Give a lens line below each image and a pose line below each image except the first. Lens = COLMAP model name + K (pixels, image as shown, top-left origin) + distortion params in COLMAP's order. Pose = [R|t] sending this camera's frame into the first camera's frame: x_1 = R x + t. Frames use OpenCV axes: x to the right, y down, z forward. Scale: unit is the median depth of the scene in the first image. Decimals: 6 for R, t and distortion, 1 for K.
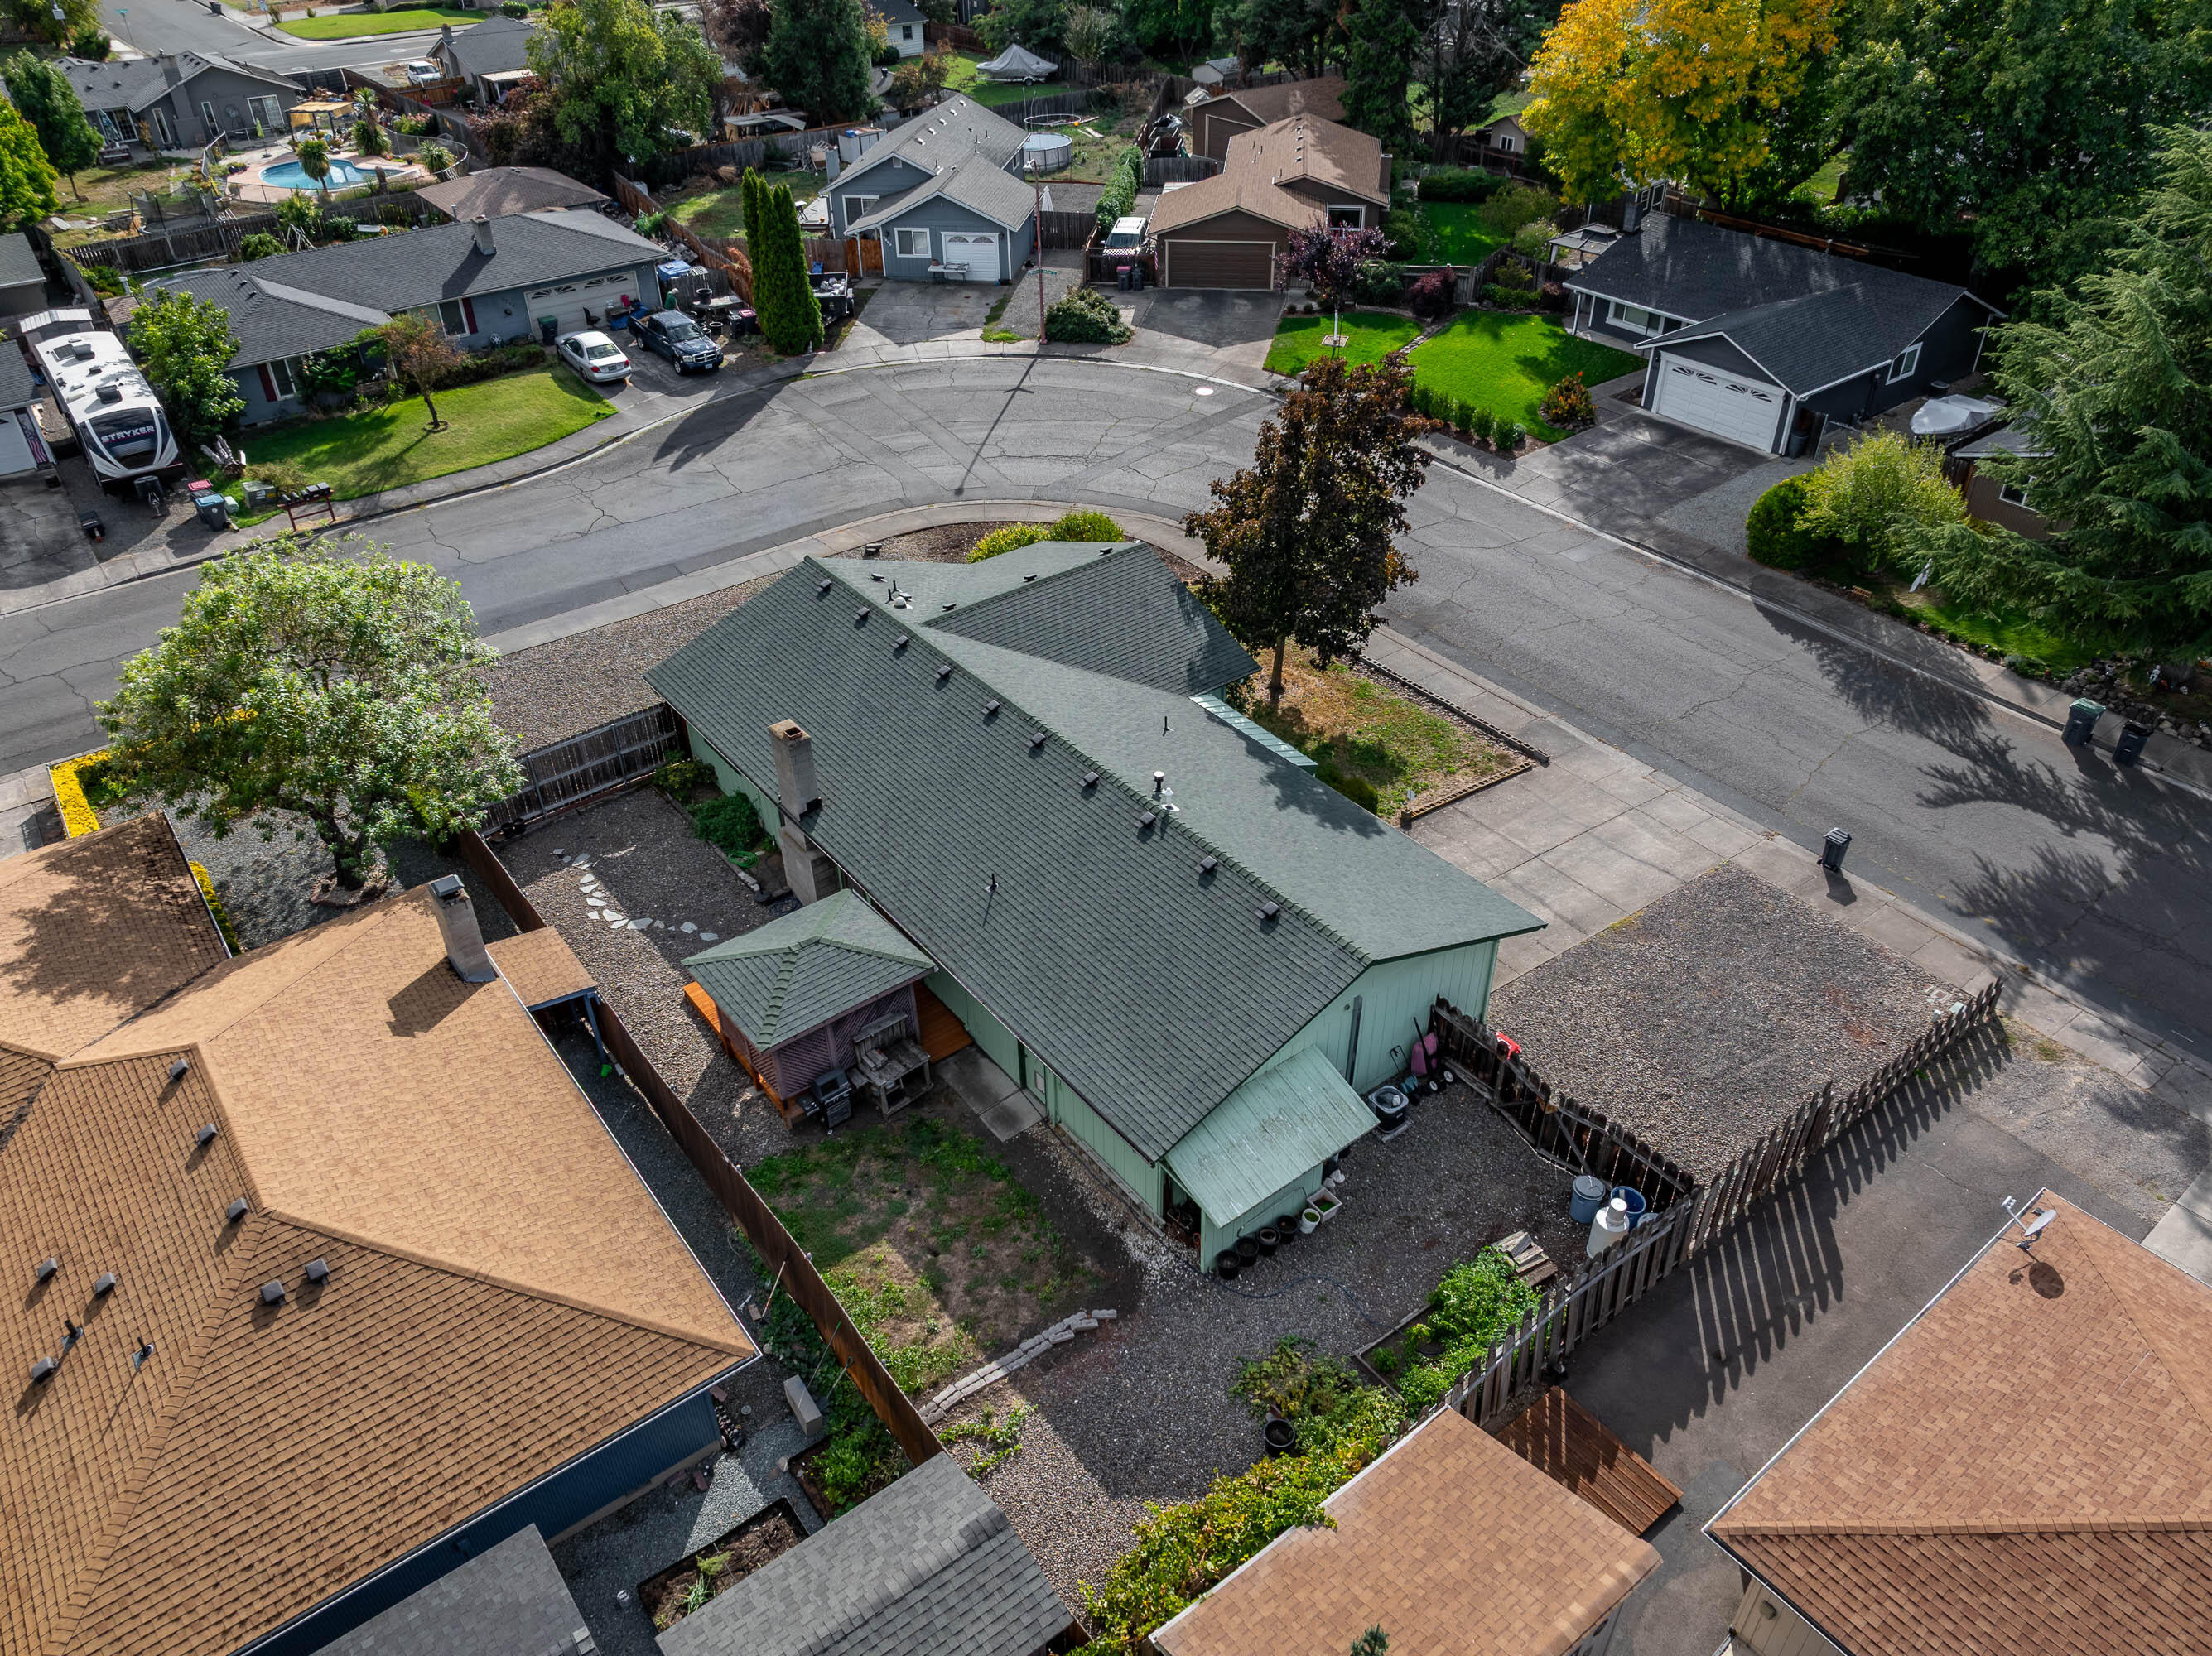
lens RADIAL K [[1543.6, 0, 1106.3], [0, 1543.6, 802.3], [0, 0, 1]] dist [-0.030983, -0.000715]
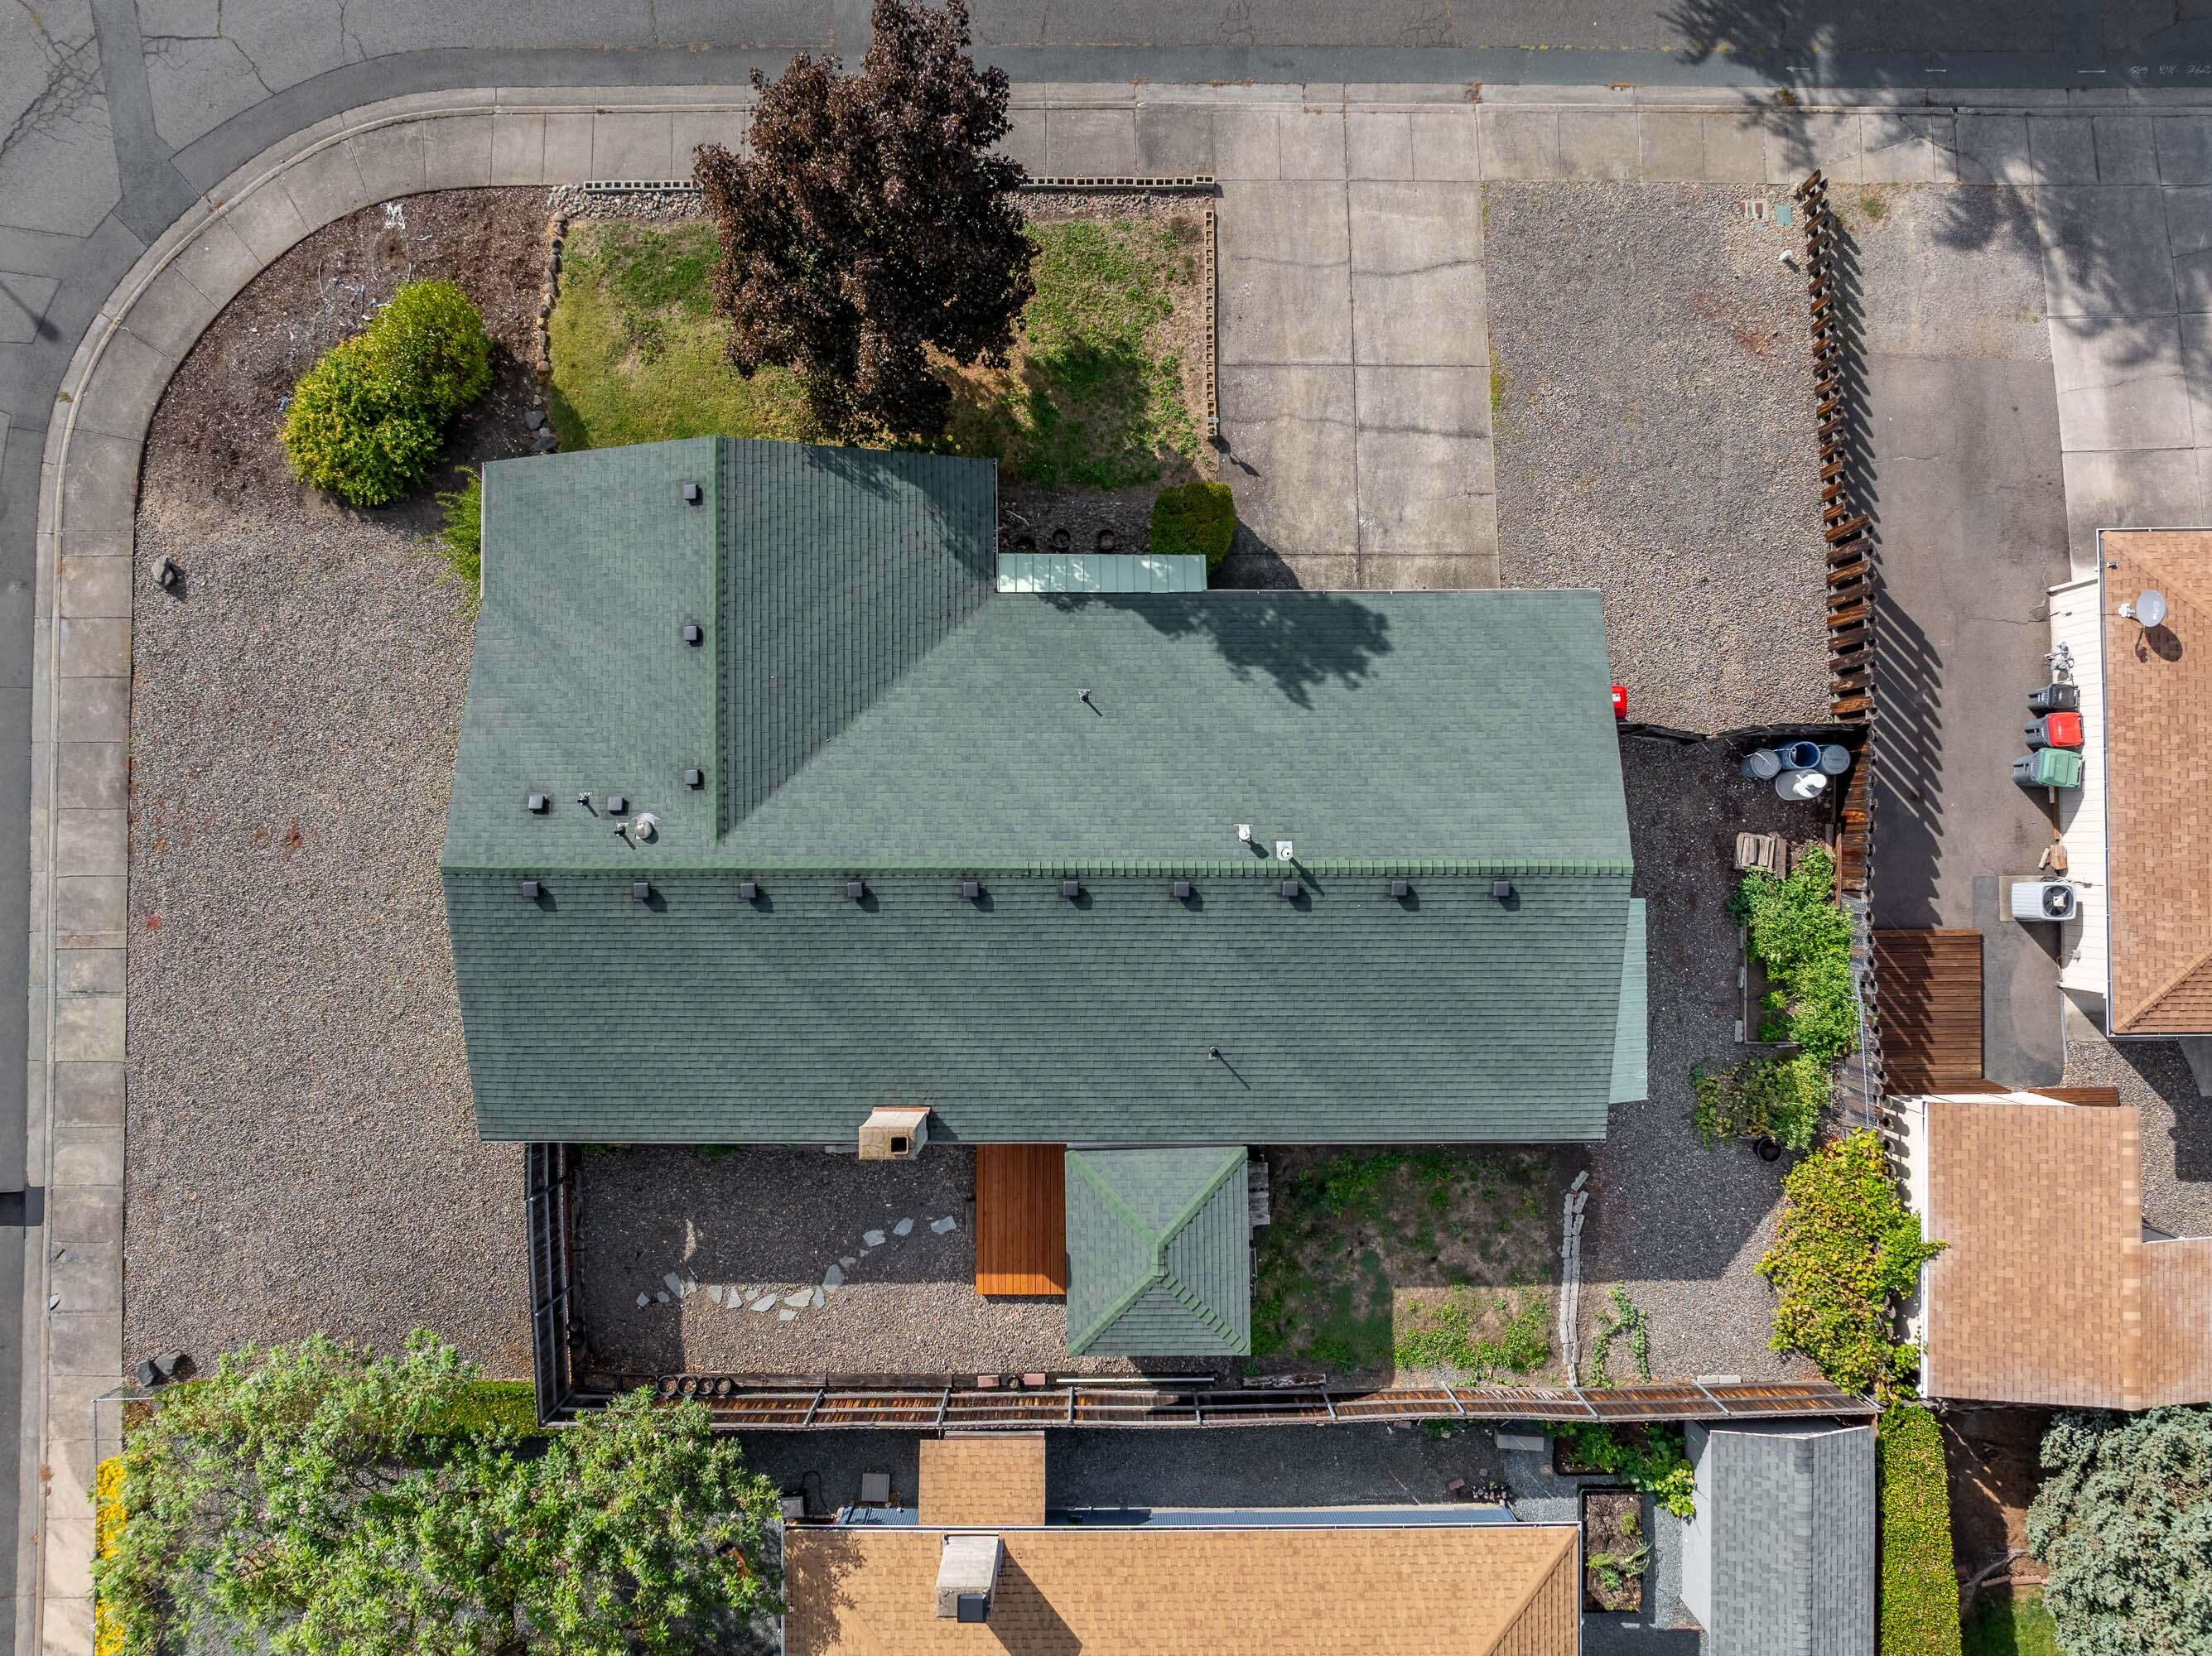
lens RADIAL K [[1543.6, 0, 1106.3], [0, 1543.6, 802.3], [0, 0, 1]] dist [-0.030983, -0.000715]
pose [[0.607149, -0.794030, 0.029778, -0.023061], [0.455172, 0.378273, 0.806057, -0.772946], [-0.651298, -0.475843, 0.591088, 0.600183]]
